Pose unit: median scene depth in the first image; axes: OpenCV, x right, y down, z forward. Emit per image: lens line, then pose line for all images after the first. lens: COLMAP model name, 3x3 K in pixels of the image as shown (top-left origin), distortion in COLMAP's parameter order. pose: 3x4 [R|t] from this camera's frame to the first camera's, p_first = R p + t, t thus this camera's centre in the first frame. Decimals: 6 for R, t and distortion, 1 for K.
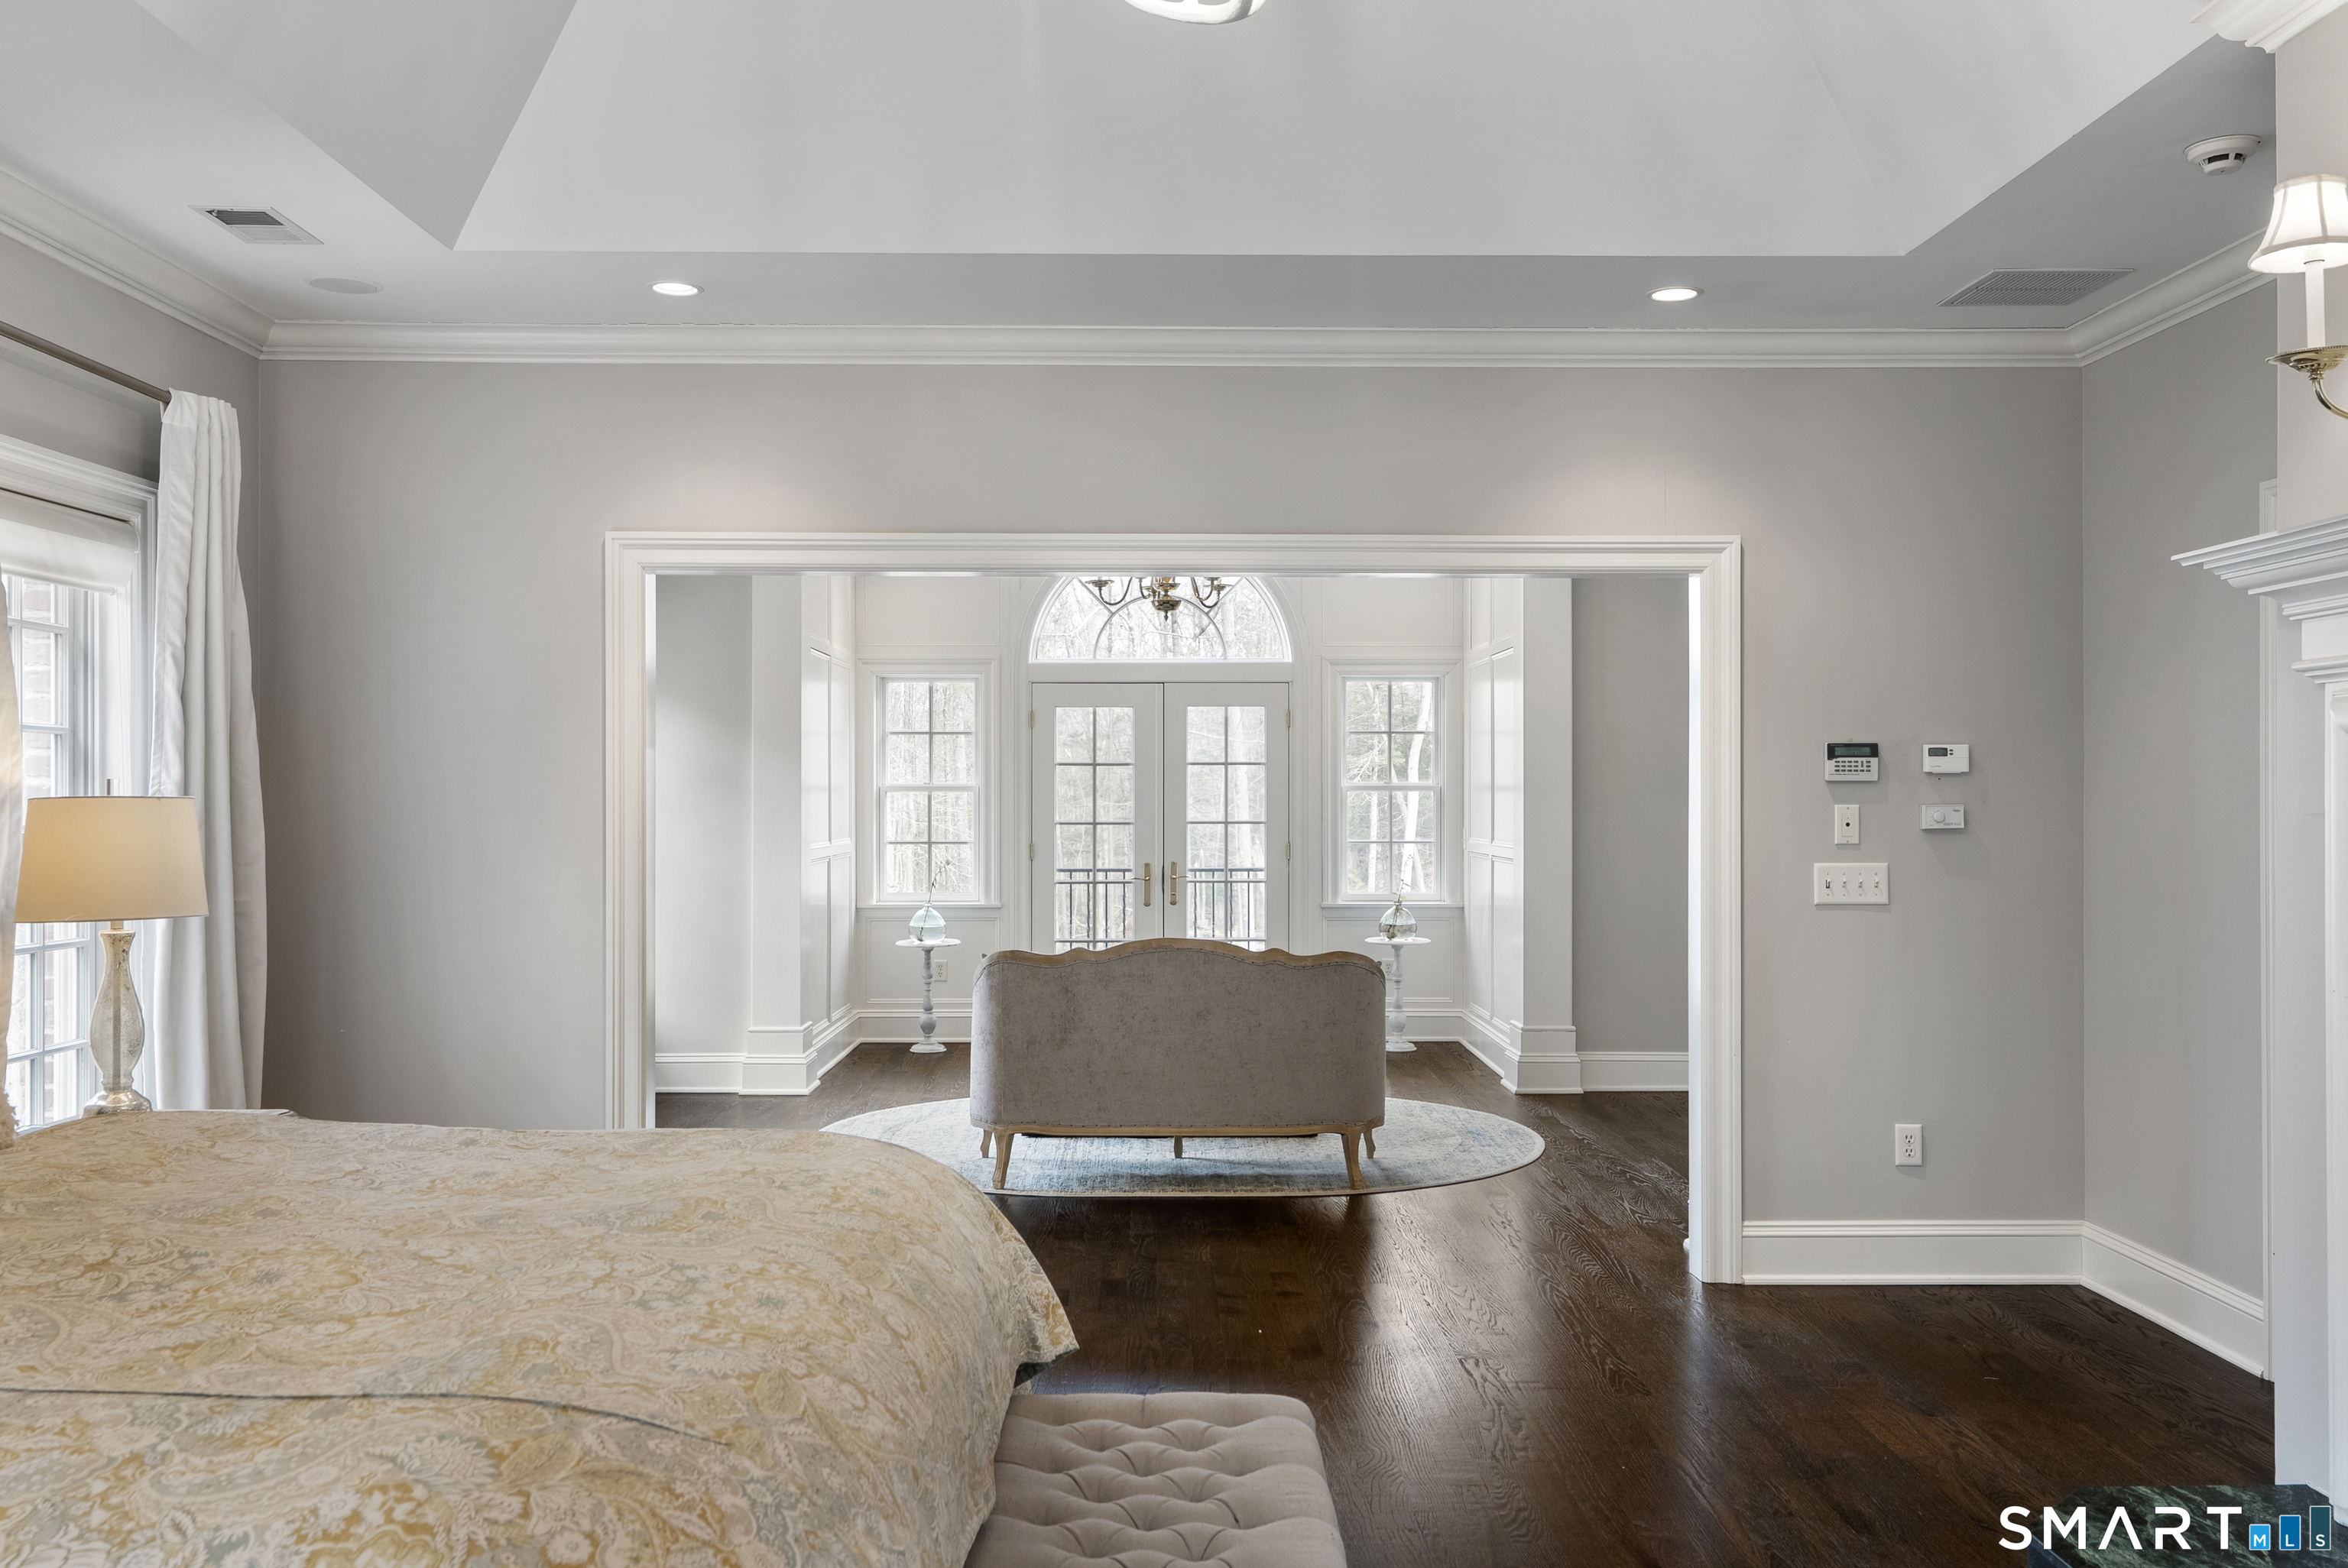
lens RADIAL K [[1977.3, 0, 1172.1], [0, 1977.3, 788.9], [0, 0, 1]] dist [0.010922, 0.015955]
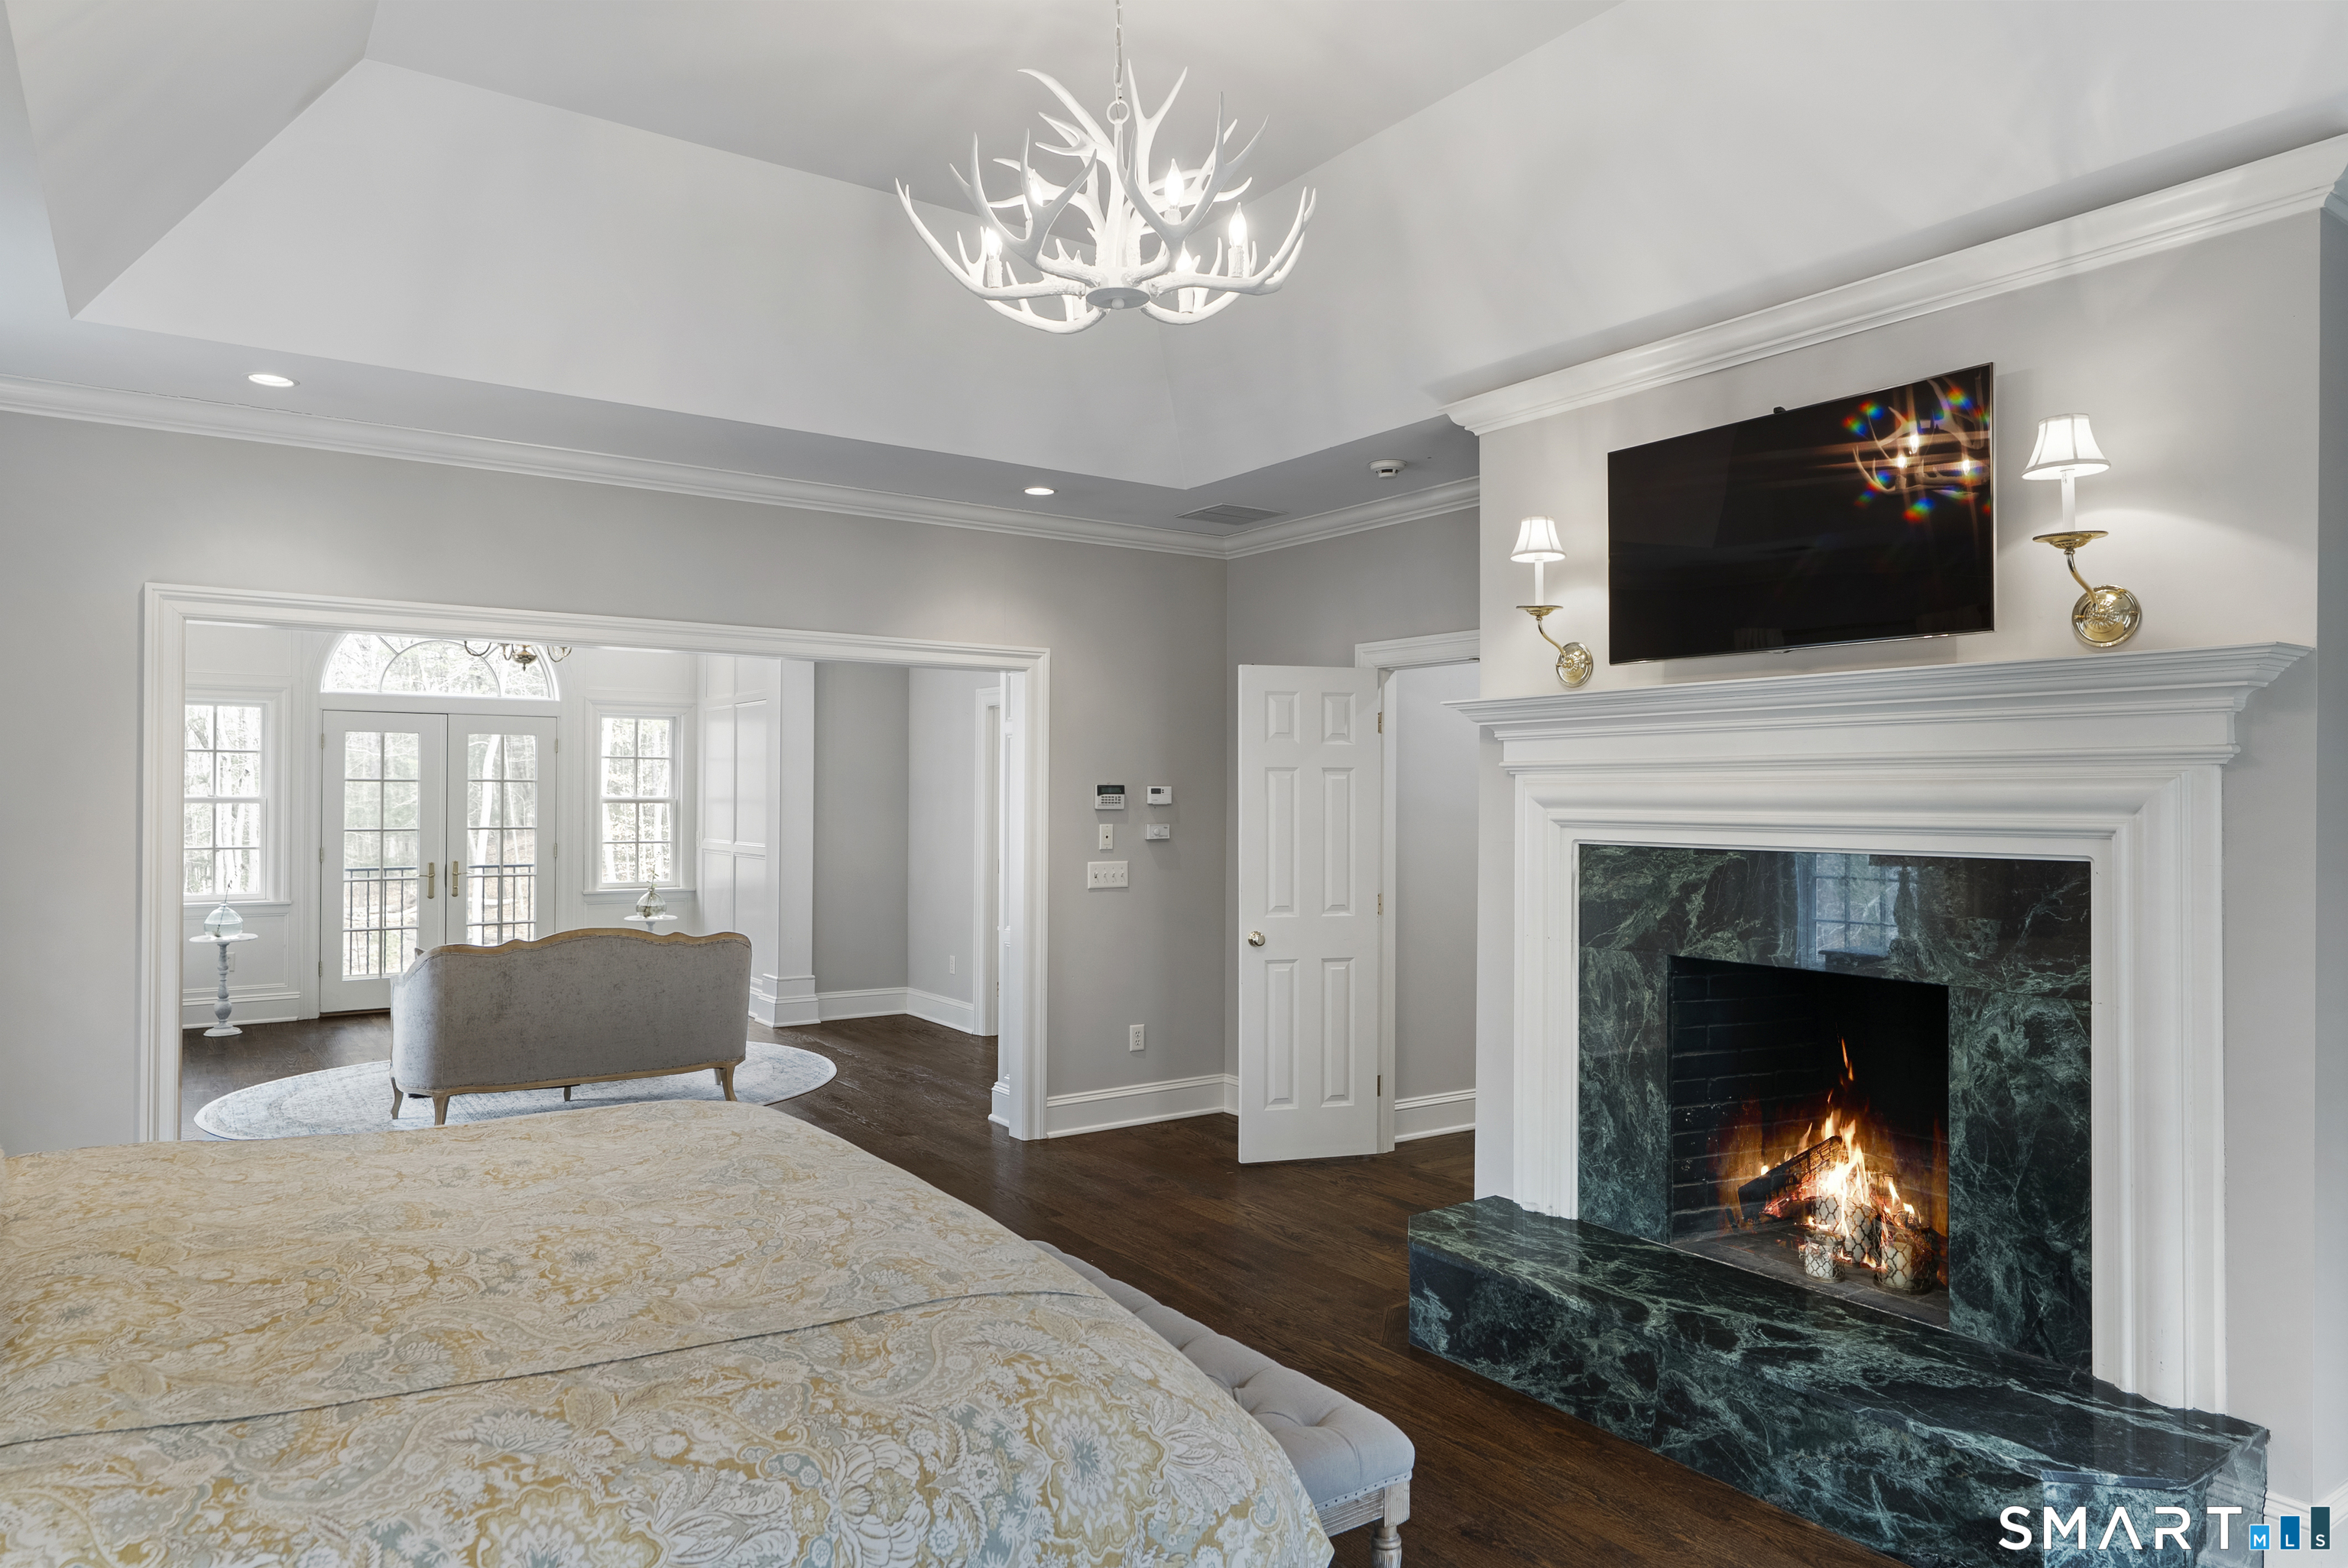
lens RADIAL K [[1464.1, 0, 1173.1], [0, 1464.1, 784.4], [0, 0, 1]] dist [-0.005436, 0.000160]
pose [[0.823202, 0.008685, 0.567681, -0.227682], [-0.008060, 0.999961, -0.003611, -0.016569], [-0.567691, -0.001603, 0.823240, 0.013056]]
